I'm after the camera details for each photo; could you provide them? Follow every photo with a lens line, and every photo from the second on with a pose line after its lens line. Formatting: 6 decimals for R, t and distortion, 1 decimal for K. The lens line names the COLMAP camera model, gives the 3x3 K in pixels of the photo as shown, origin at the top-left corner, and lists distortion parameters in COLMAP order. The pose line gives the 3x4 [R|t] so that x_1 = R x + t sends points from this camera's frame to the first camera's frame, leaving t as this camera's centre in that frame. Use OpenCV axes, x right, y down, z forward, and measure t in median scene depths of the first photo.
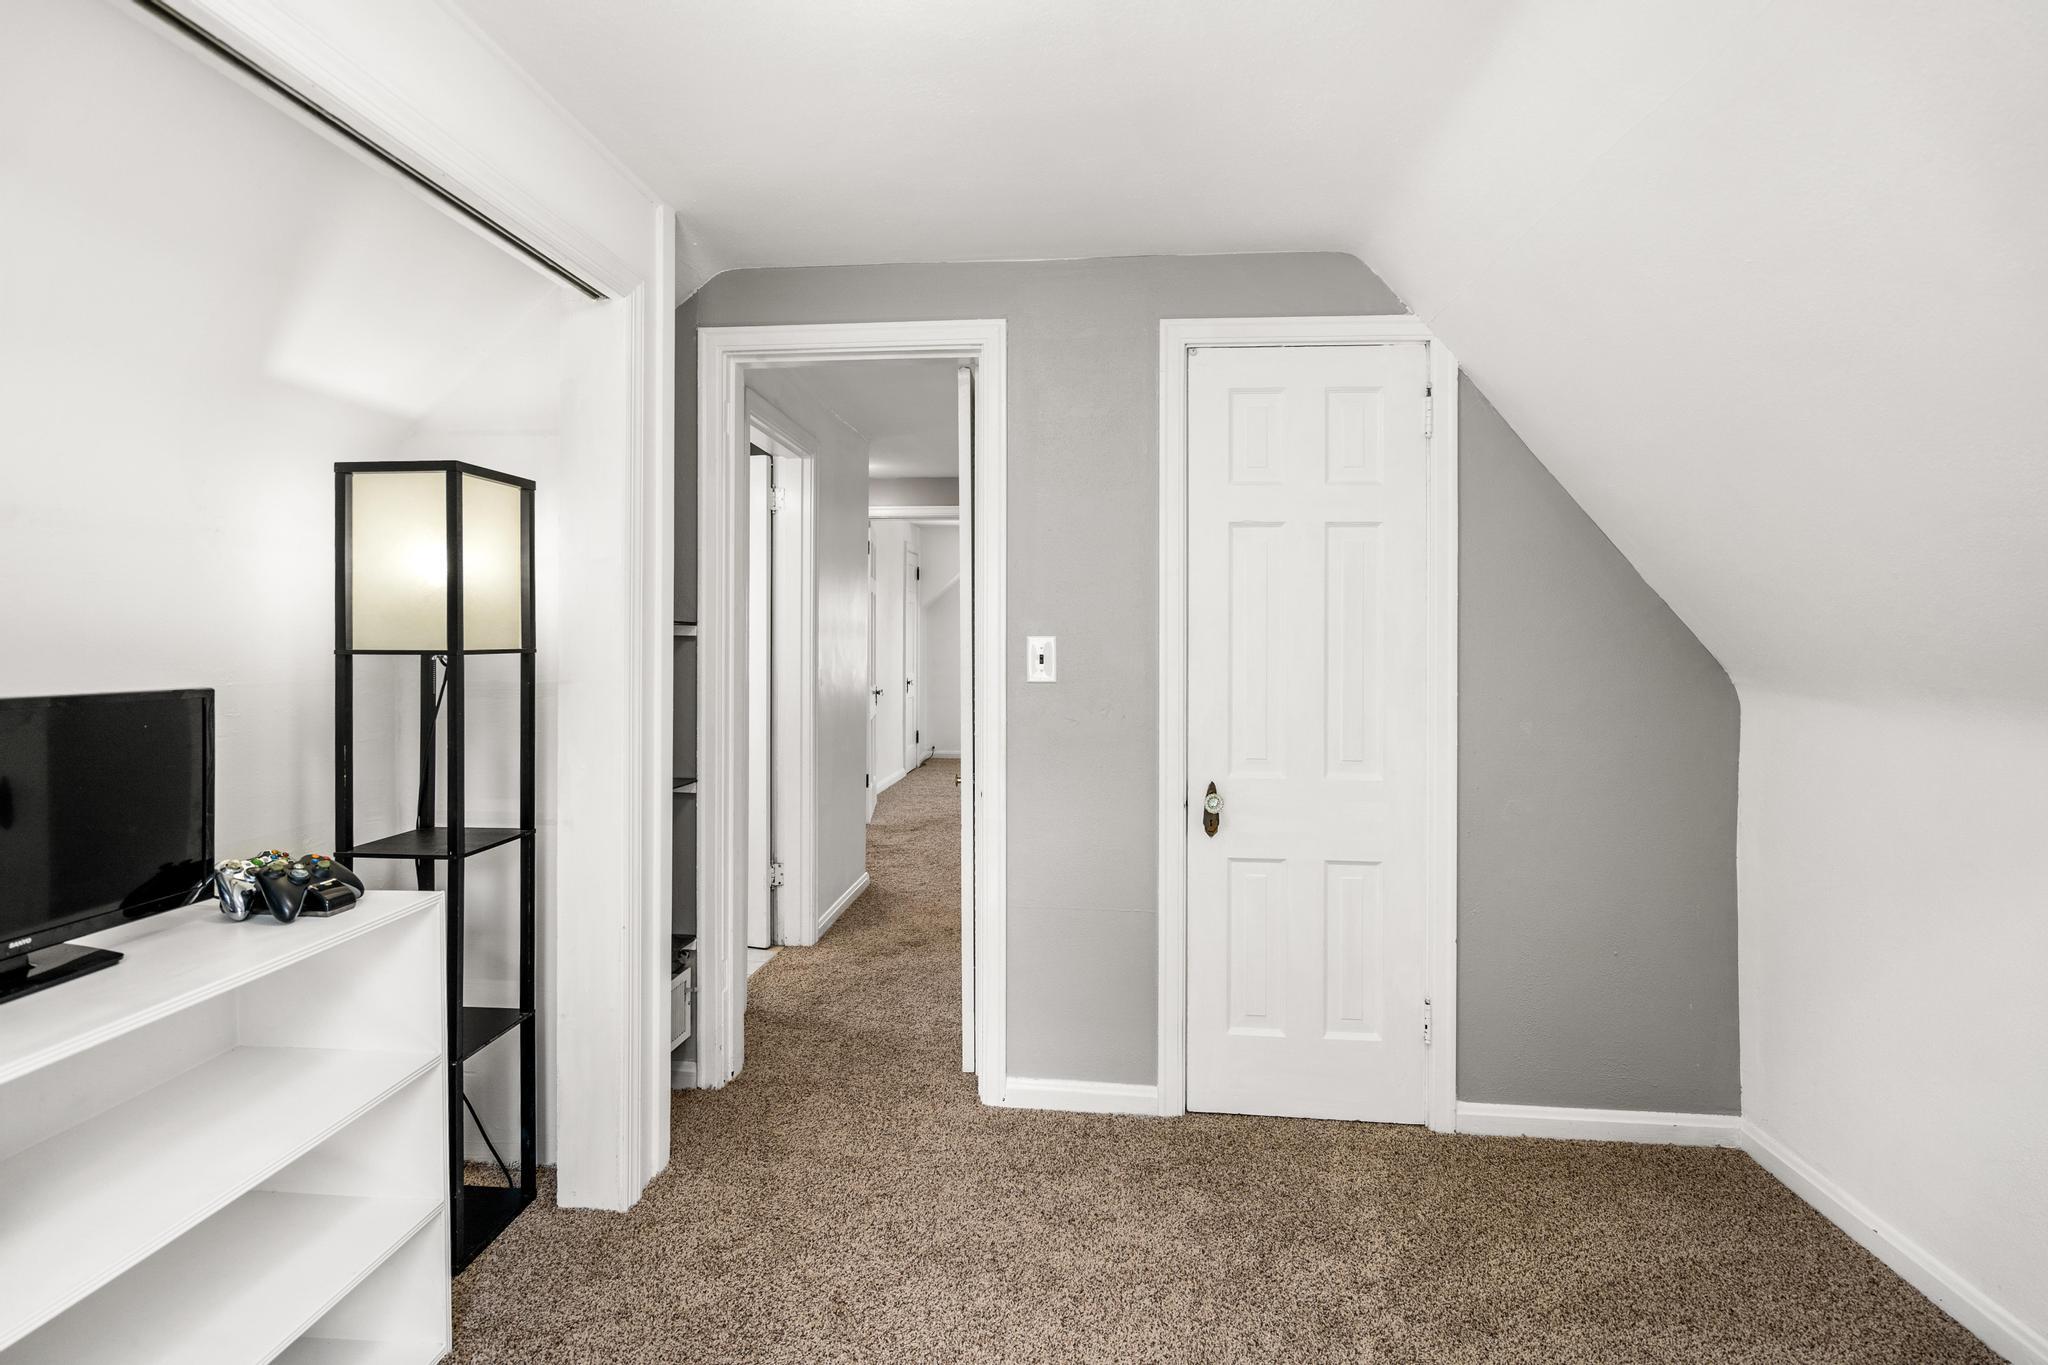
lens RADIAL K [[918.0, 0, 1019.8], [0, 918.0, 621.3], [0, 0, 1]] dist [0.001437, 0.000063]
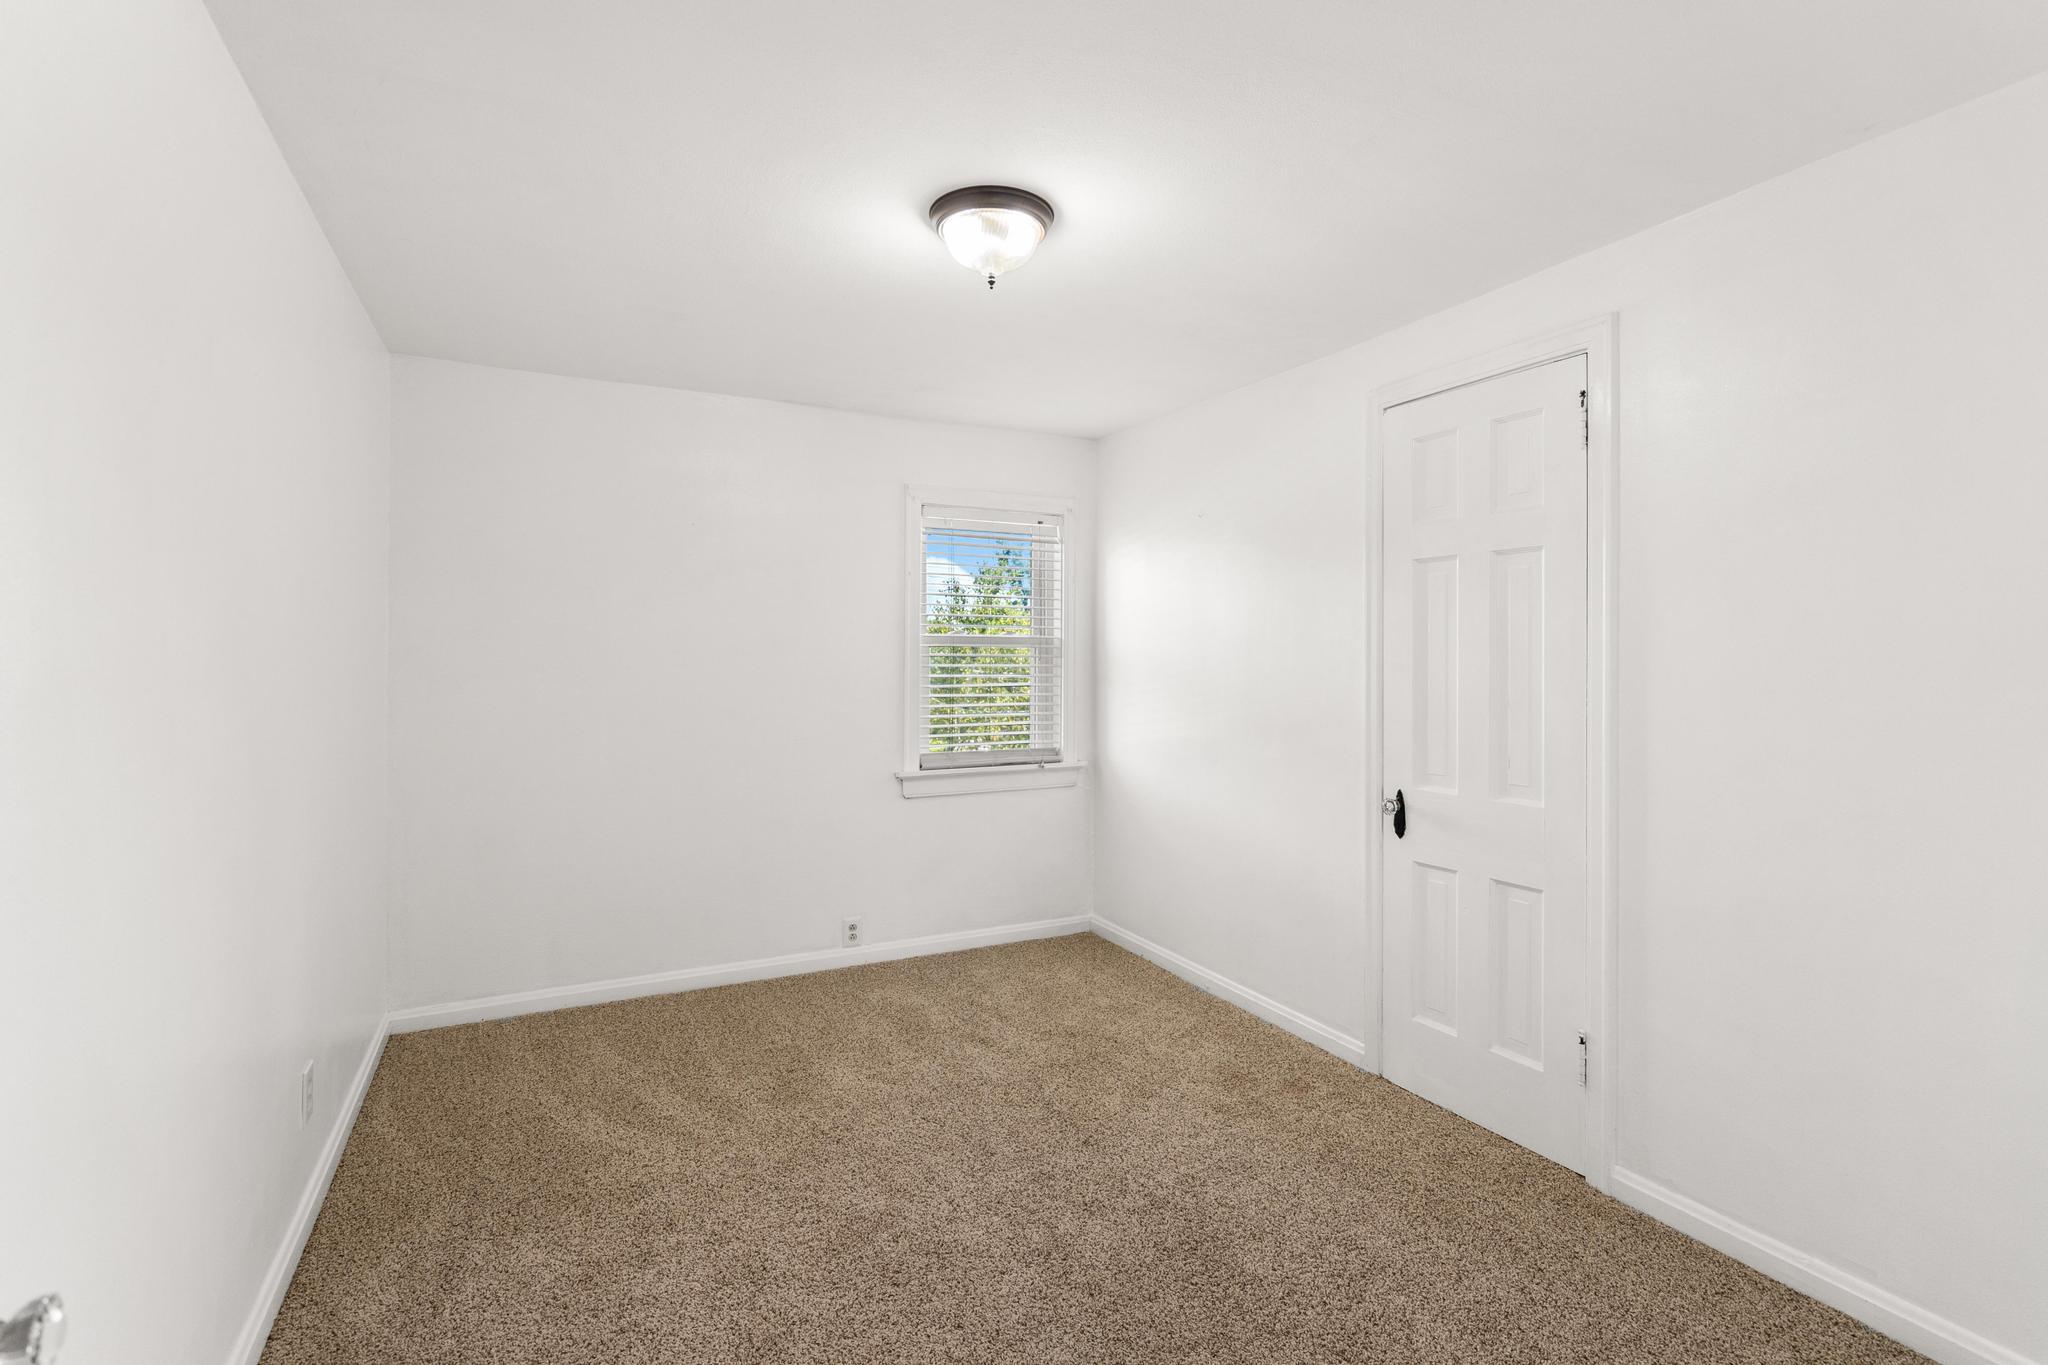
lens RADIAL K [[918.0, 0, 1019.8], [0, 918.0, 621.3], [0, 0, 1]] dist [0.001437, 0.000063]
pose [[0.541254, -0.035044, -0.840128, 0.919204], [-0.003749, 0.999021, -0.044087, 0.018917], [0.840850, 0.027012, 0.540593, -0.015960]]
